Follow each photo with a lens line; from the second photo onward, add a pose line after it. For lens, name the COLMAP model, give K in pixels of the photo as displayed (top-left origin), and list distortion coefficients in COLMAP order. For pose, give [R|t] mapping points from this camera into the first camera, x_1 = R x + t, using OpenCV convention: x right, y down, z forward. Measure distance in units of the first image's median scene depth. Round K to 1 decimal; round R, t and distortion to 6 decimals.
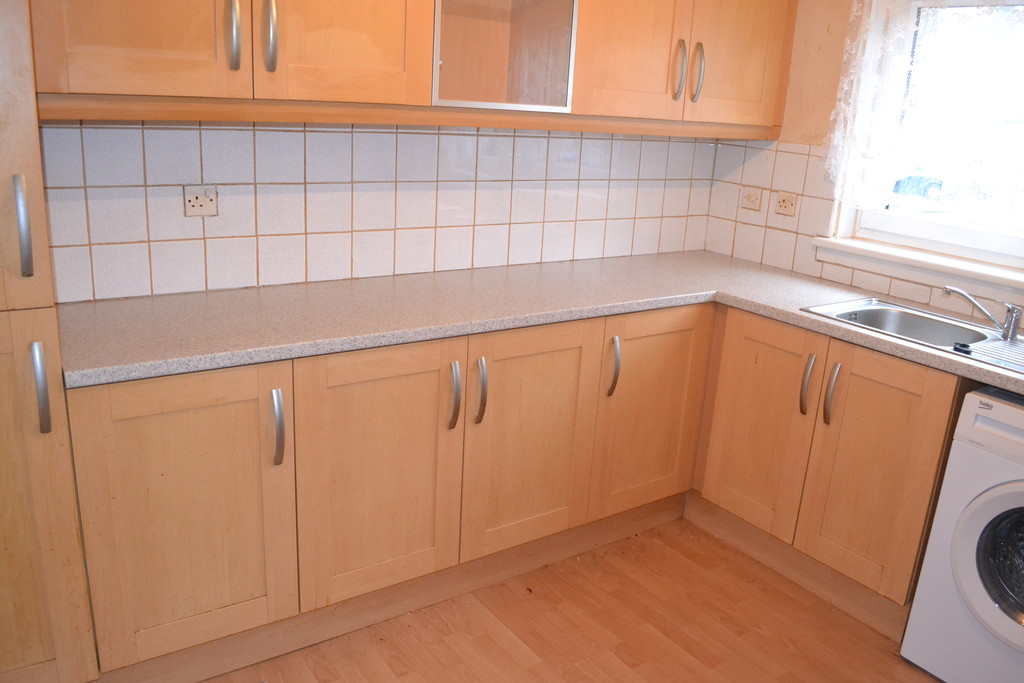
lens RADIAL K [[819.9, 0, 513.1], [0, 819.9, 340.7], [0, 0, 1]] dist [-0.068158, -0.006878]
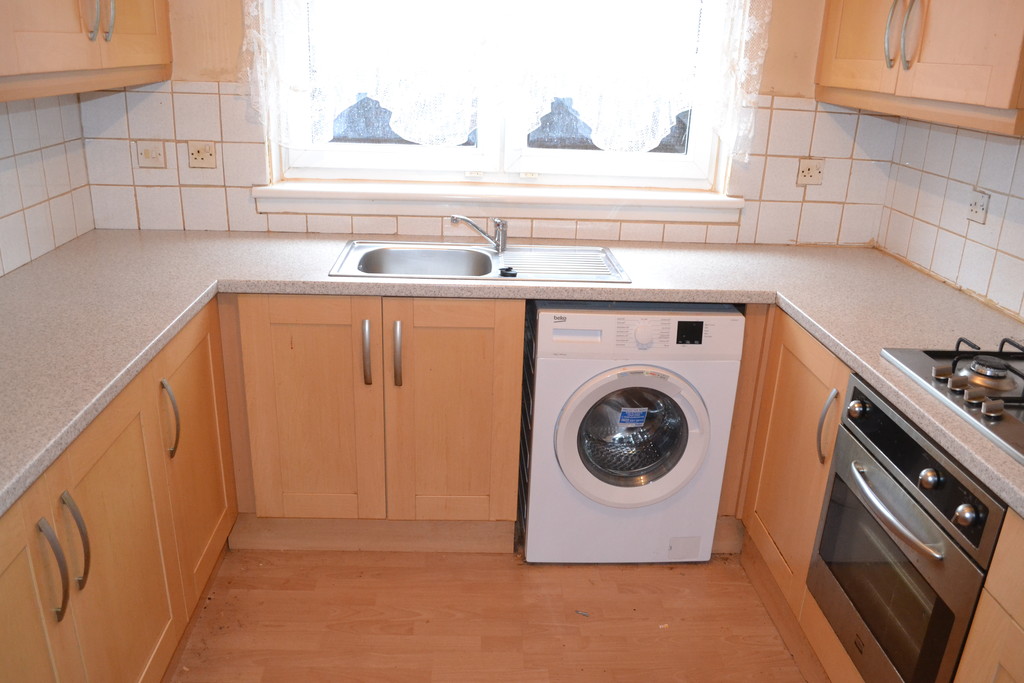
lens RADIAL K [[819.9, 0, 511.5], [0, 819.9, 343.7], [0, 0, 1]] dist [-0.068158, -0.006878]
pose [[0.543328, -0.325933, 0.773668, -0.226409], [0.234850, 0.943775, 0.232666, -0.116192], [-0.806003, 0.055282, 0.589325, 0.289993]]
